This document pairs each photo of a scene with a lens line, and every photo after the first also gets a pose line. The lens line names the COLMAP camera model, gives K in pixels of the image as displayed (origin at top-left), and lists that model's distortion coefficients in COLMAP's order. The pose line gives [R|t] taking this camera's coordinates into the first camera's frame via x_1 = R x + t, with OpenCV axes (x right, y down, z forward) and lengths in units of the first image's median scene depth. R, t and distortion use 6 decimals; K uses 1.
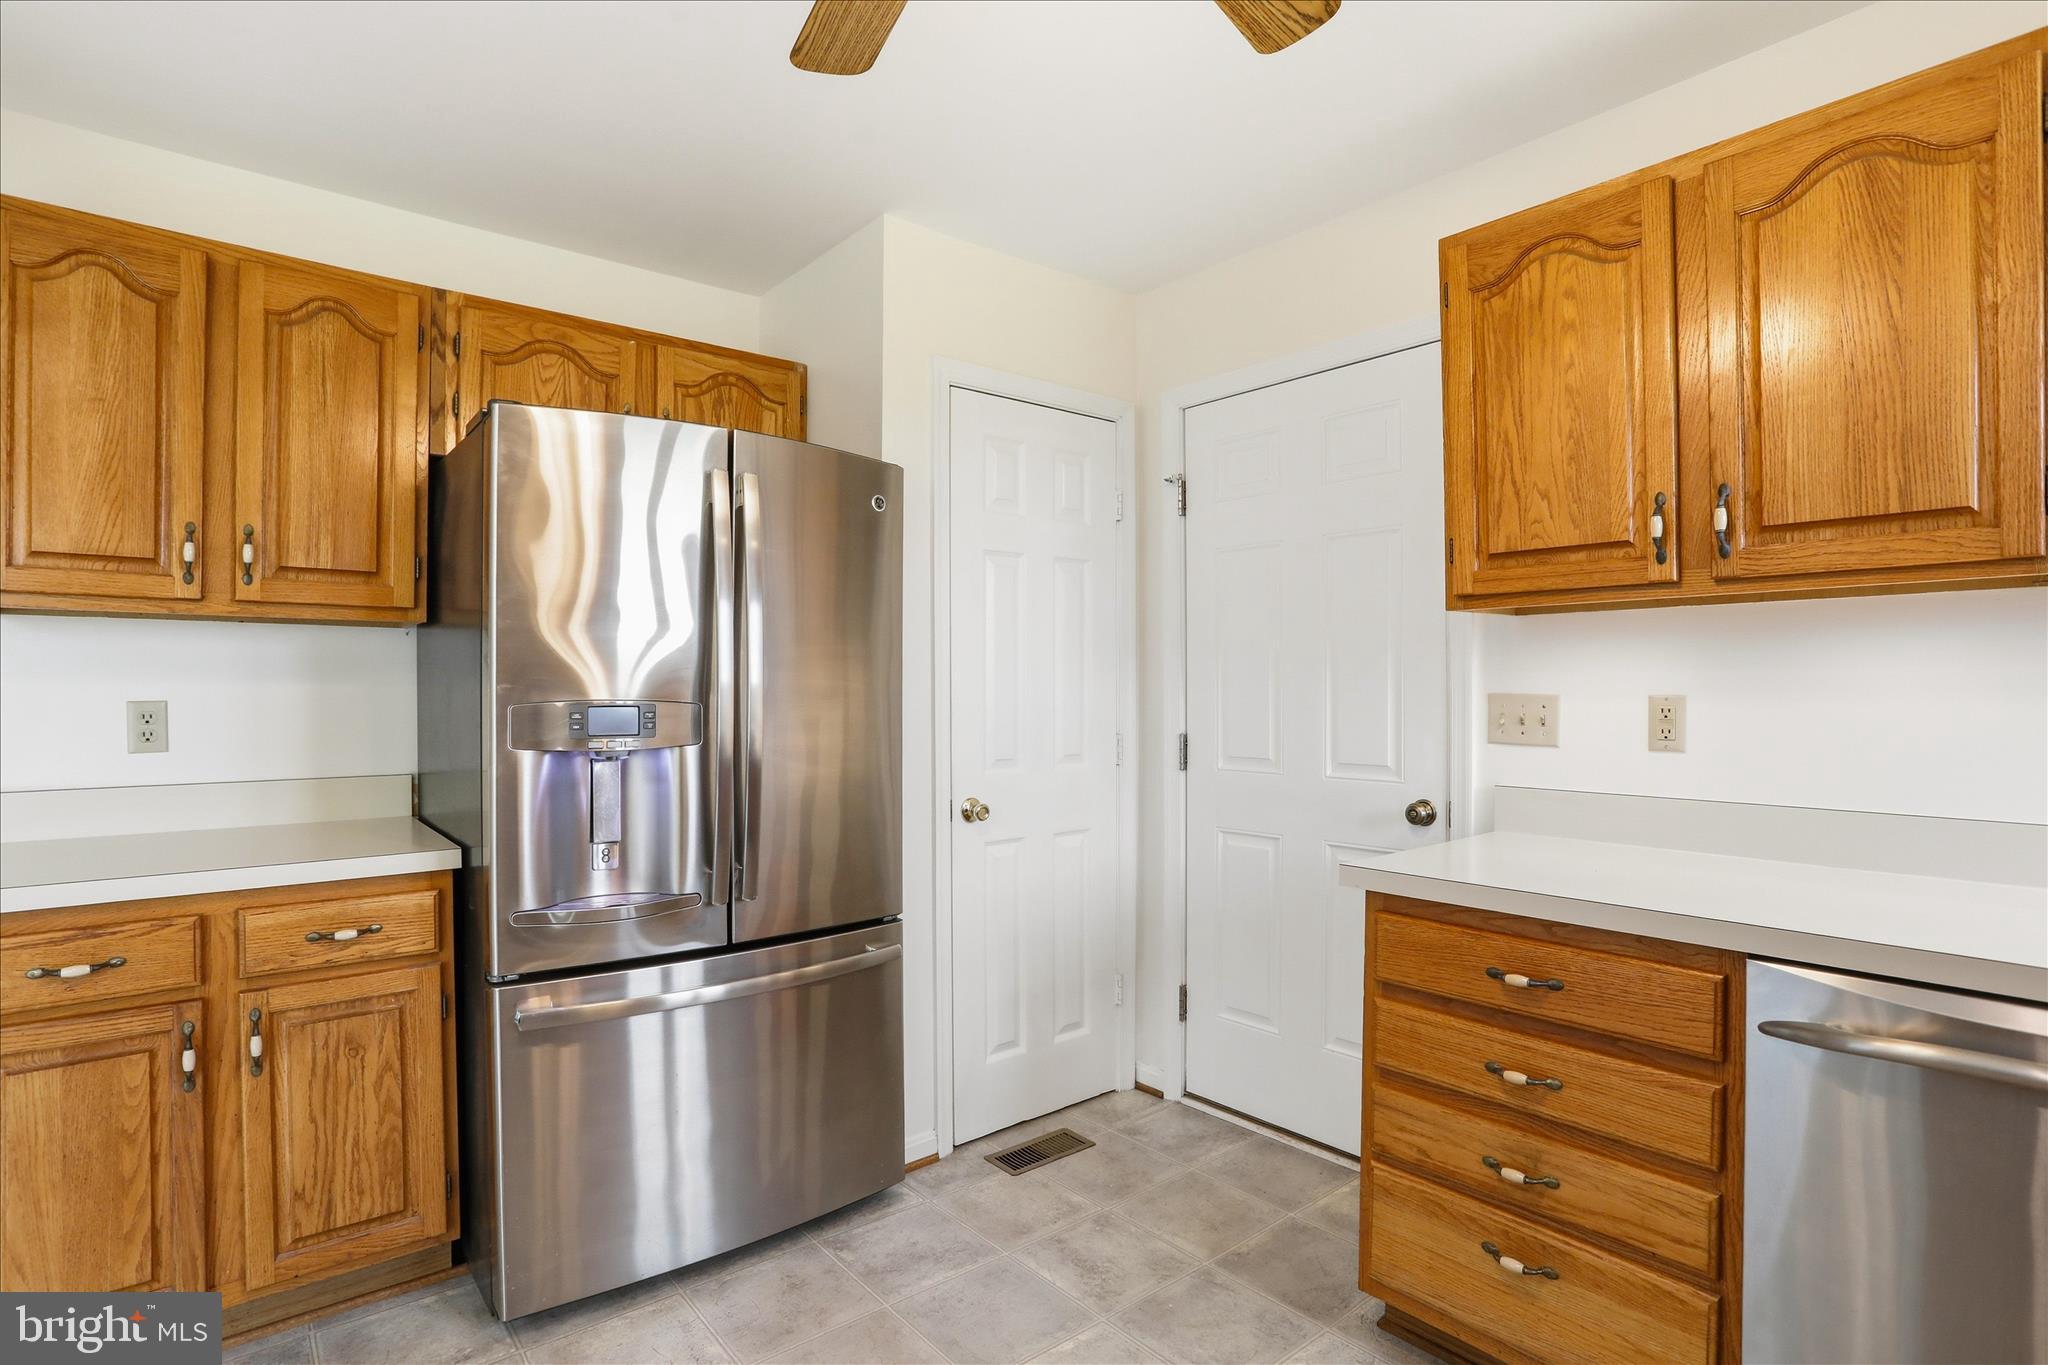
lens RADIAL K [[1043.2, 0, 1022.0], [0, 1043.2, 688.1], [0, 0, 1]] dist [-0.021607, 0.001308]
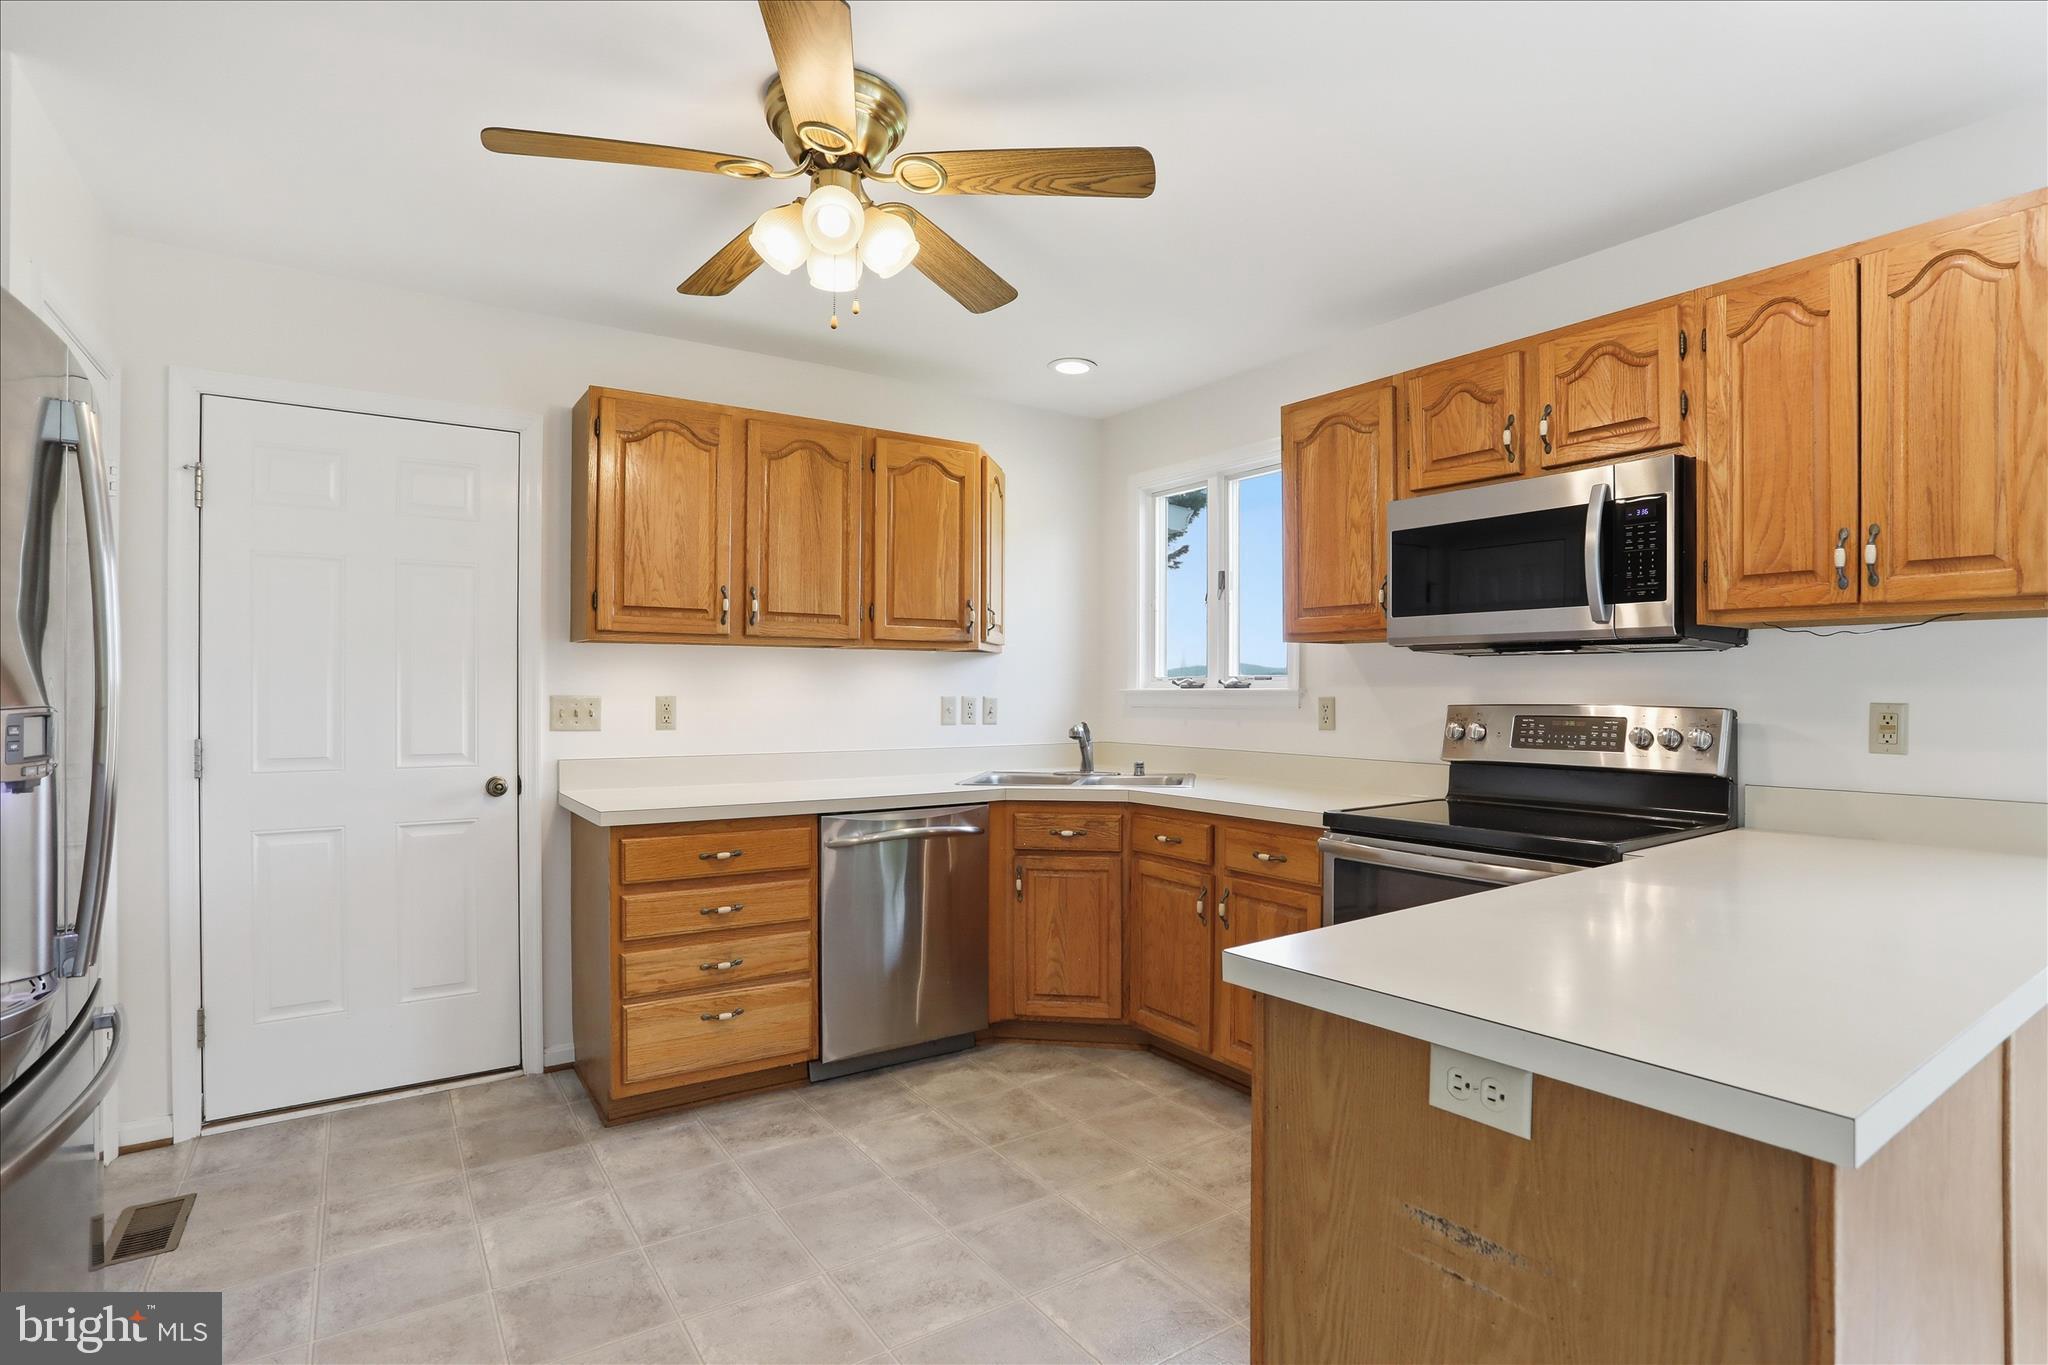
lens RADIAL K [[1018.5, 0, 1024.0], [0, 1018.5, 682.5], [0, 0, 1]] dist [-0.000375, 0.000250]
pose [[0.089891, 0.017553, 0.995797, -1.064103], [0.000155, 0.999844, -0.017639, 0.014577], [-0.995952, 0.001740, 0.089874, 0.285034]]
